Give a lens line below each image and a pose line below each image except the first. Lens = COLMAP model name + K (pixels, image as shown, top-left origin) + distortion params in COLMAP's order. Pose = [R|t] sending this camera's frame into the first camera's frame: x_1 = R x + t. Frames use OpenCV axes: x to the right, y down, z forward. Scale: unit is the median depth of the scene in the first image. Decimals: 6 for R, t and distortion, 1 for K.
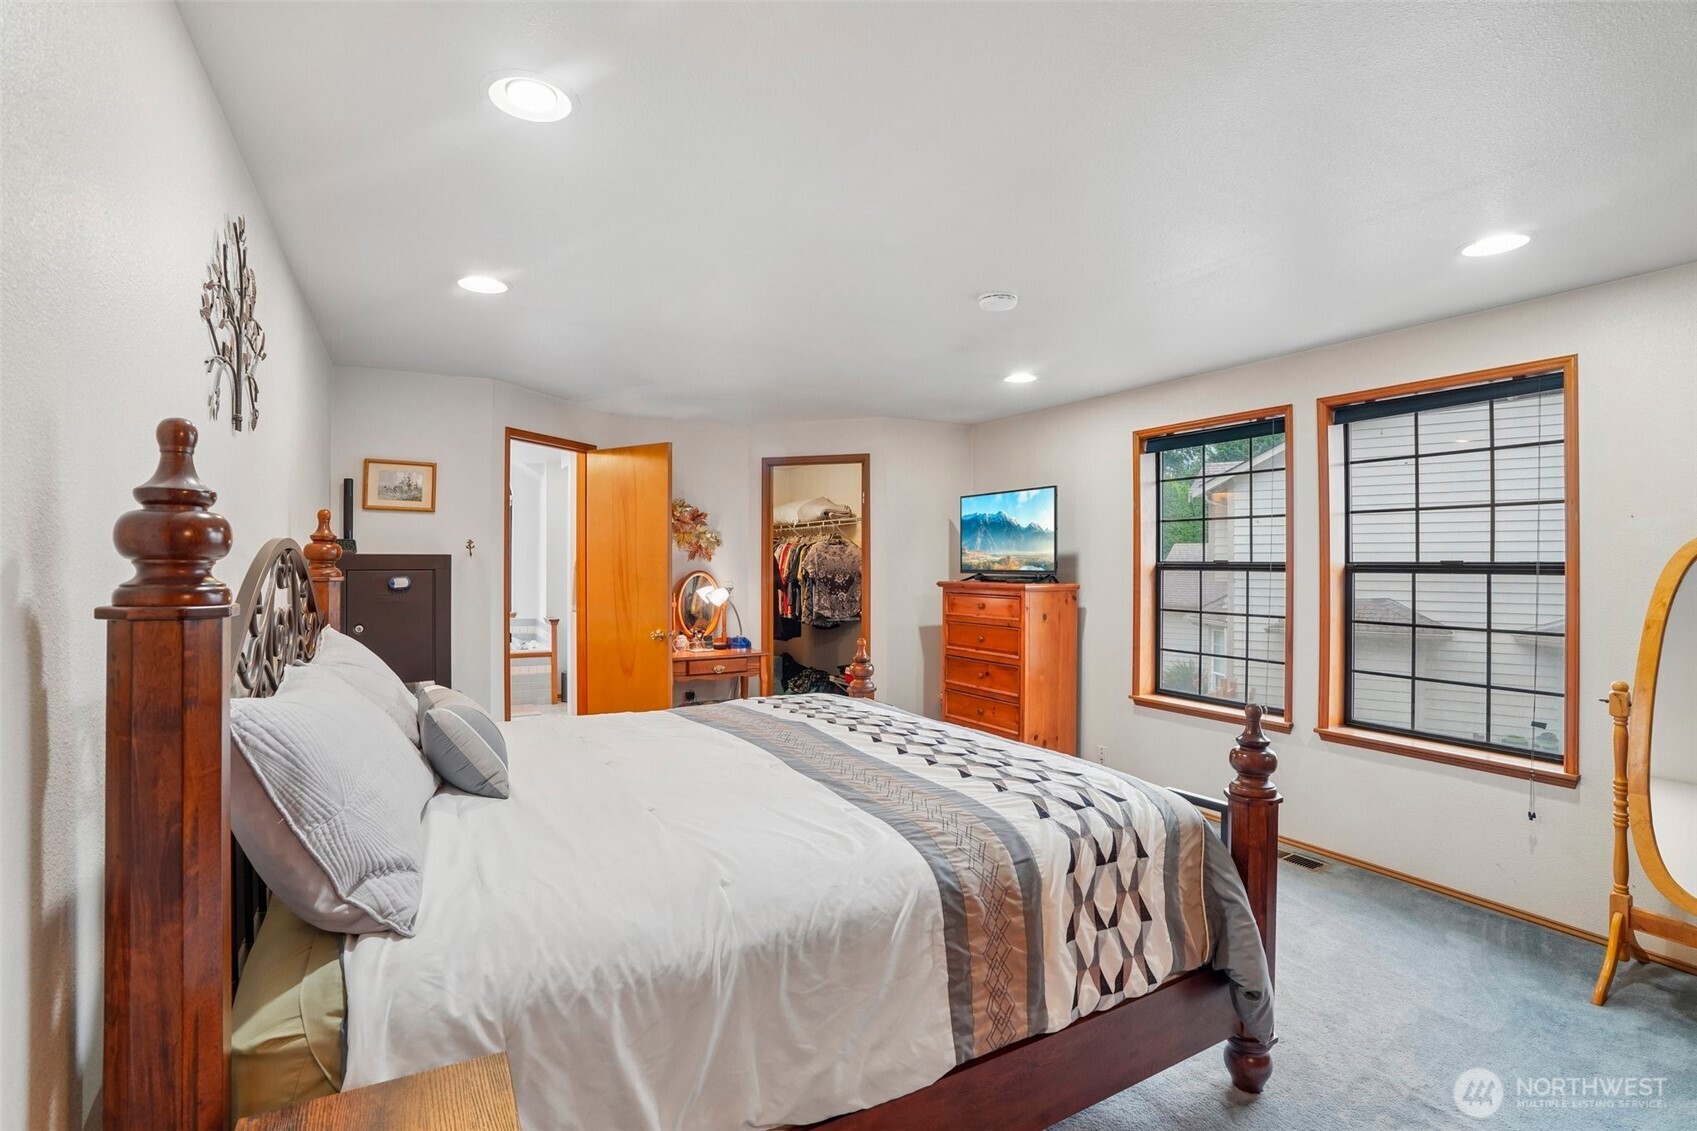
lens RADIAL K [[791.6, 0, 837.9], [0, 791.6, 556.4], [0, 0, 1]] dist [-0.077588, 0.033839]
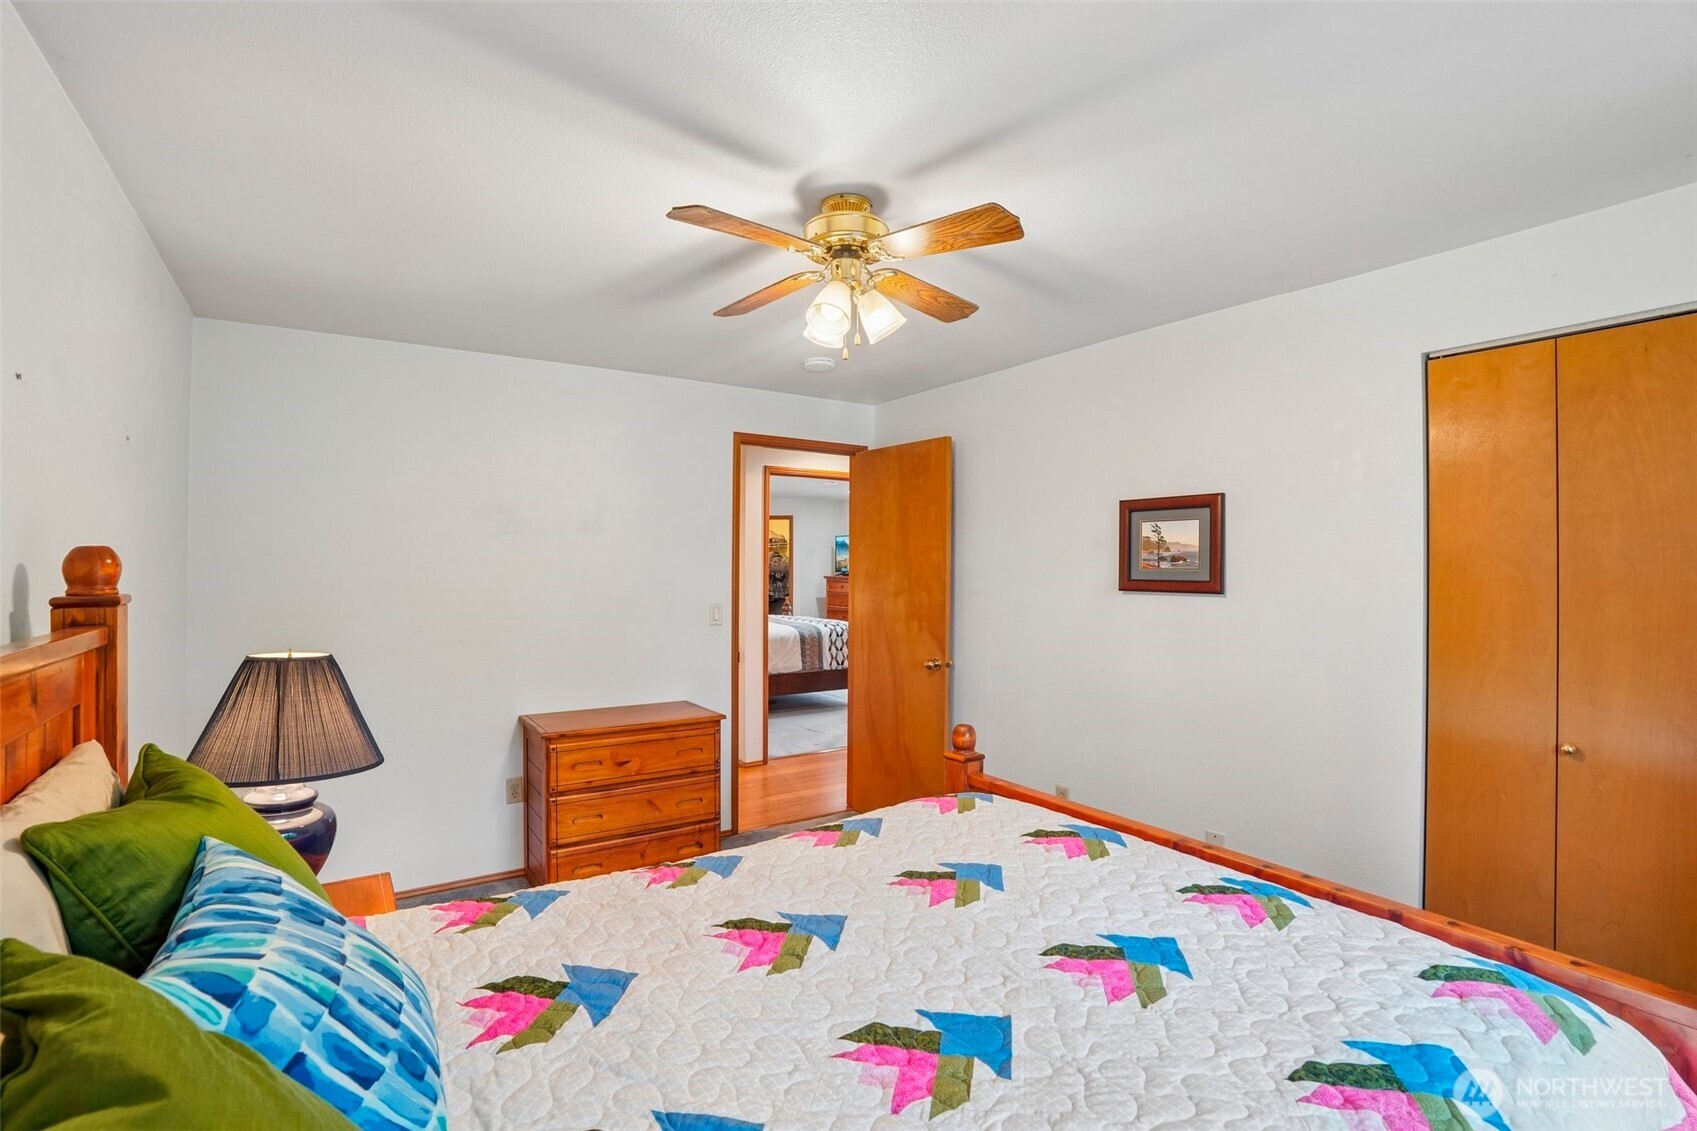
lens RADIAL K [[791.6, 0, 837.9], [0, 791.6, 556.4], [0, 0, 1]] dist [-0.077588, 0.033839]
pose [[0.996768, 0.007257, 0.080009, -0.008966], [-0.007127, 0.999973, -0.001911, -0.017746], [-0.080021, 0.001335, 0.996792, -1.155030]]
